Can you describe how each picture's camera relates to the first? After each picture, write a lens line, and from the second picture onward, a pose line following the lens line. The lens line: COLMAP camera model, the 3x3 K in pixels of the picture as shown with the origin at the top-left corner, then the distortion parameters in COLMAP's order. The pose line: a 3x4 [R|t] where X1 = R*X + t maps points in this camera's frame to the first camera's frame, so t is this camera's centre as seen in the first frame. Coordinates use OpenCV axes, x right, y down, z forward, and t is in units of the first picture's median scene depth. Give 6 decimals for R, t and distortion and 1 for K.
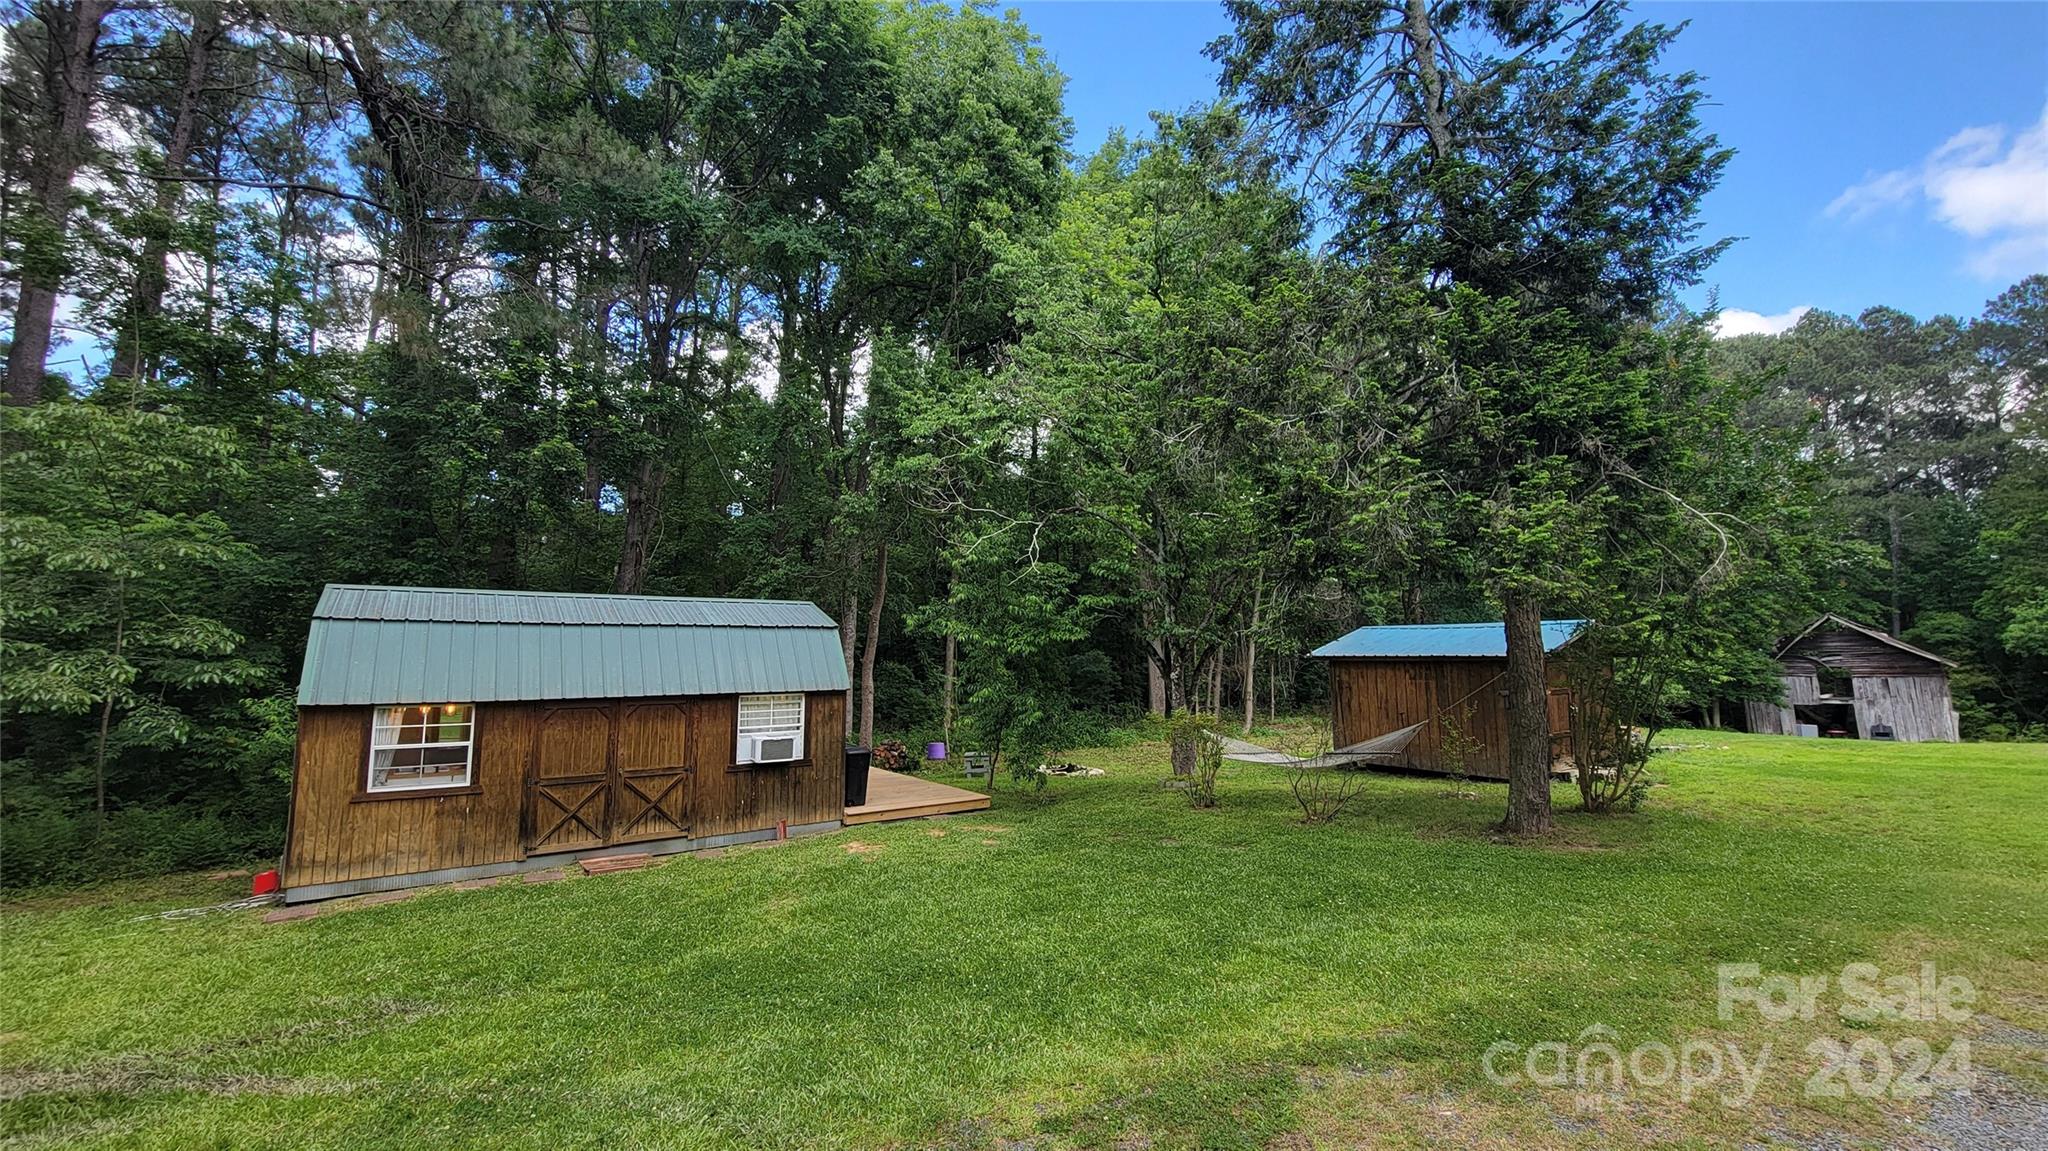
lens RADIAL K [[840.4, 0, 1029.7], [0, 840.4, 563.3], [0, 0, 1]] dist [-0.003582, 0.000101]
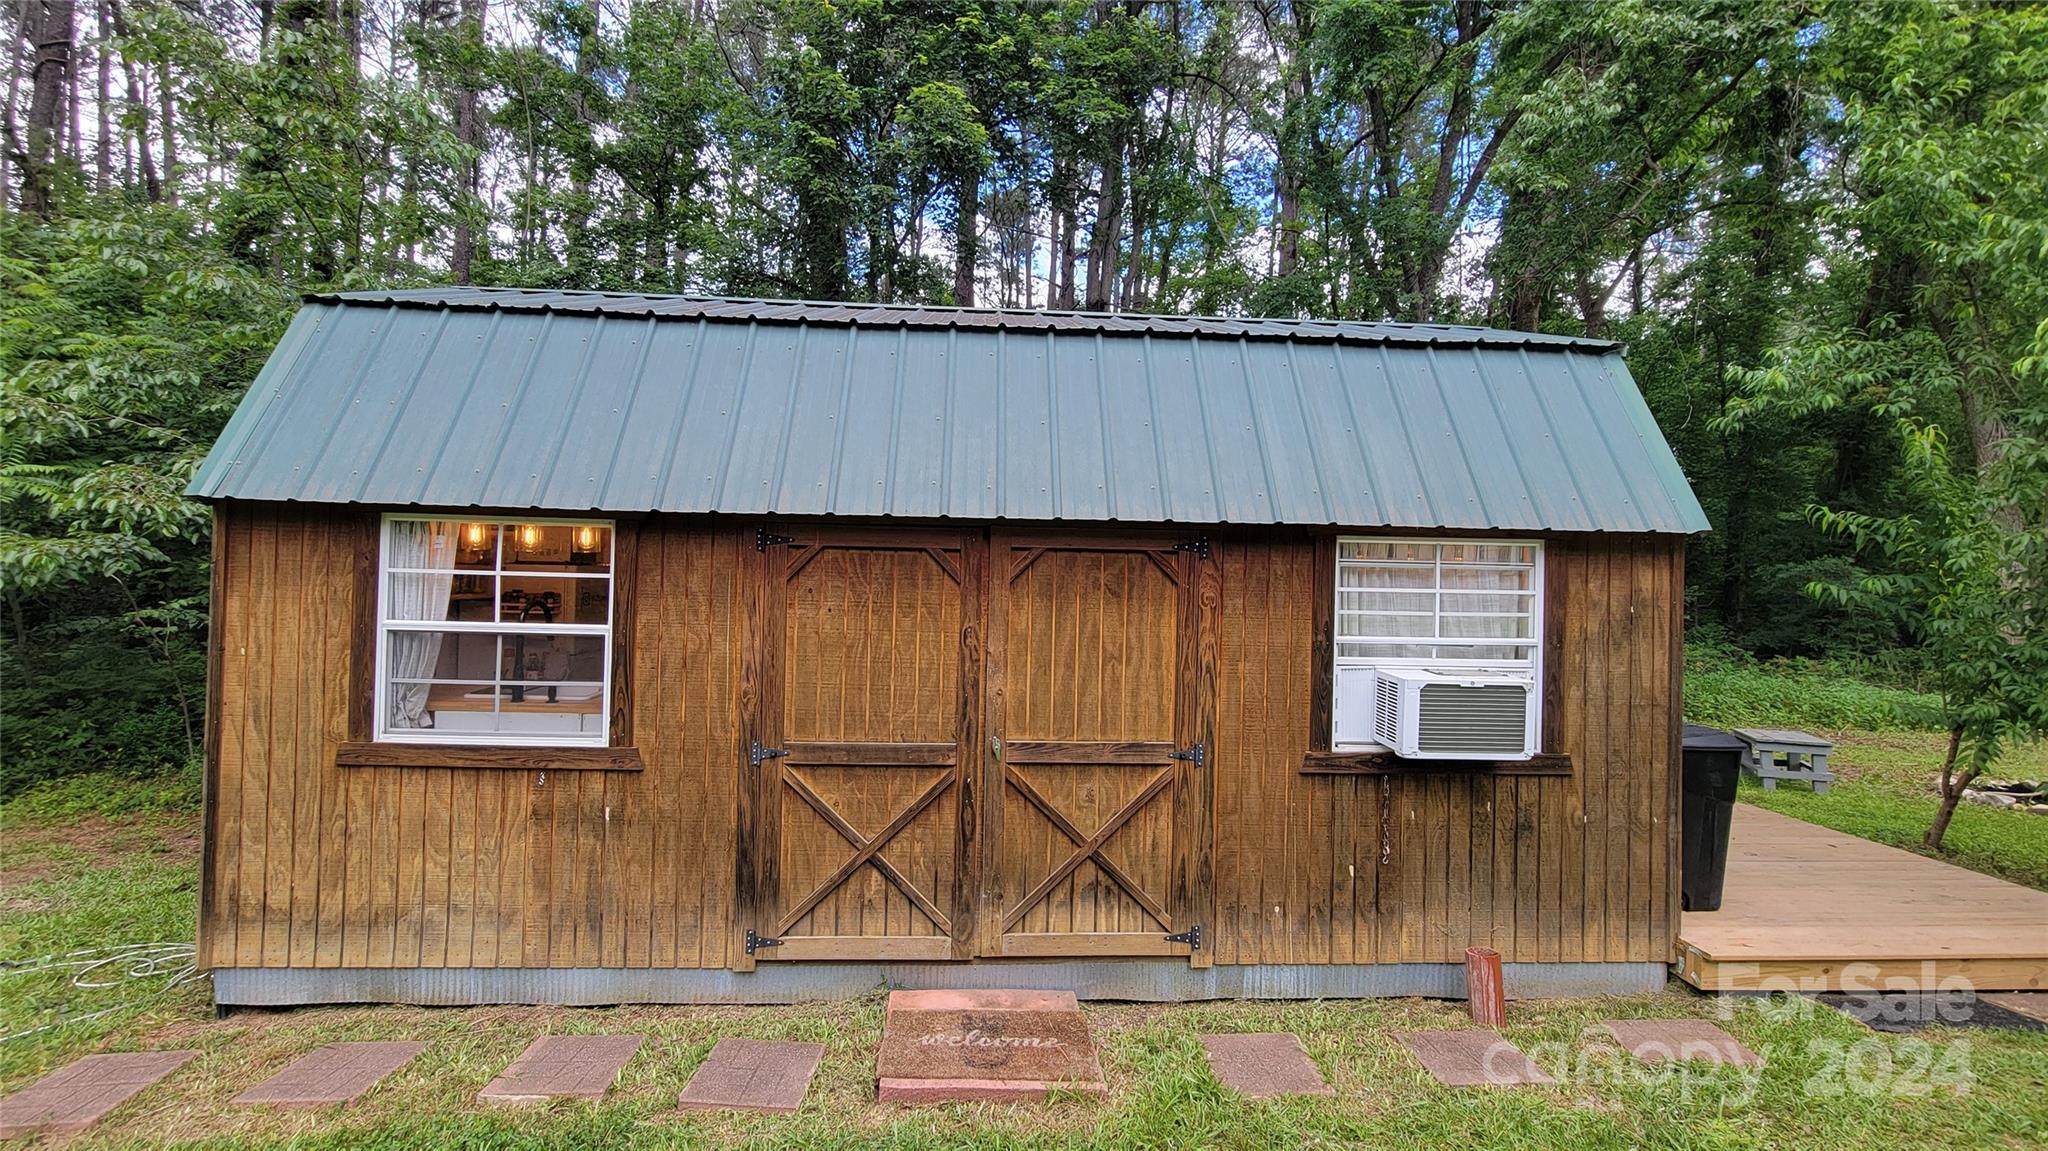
lens RADIAL K [[840.4, 0, 1013.1], [0, 840.4, 573.0], [0, 0, 1]] dist [-0.003582, 0.000101]
pose [[0.844664, 0.013203, -0.535134, -0.315064], [0.033878, 0.996373, 0.078057, 0.160348], [0.534224, -0.084061, 0.841153, 0.754668]]
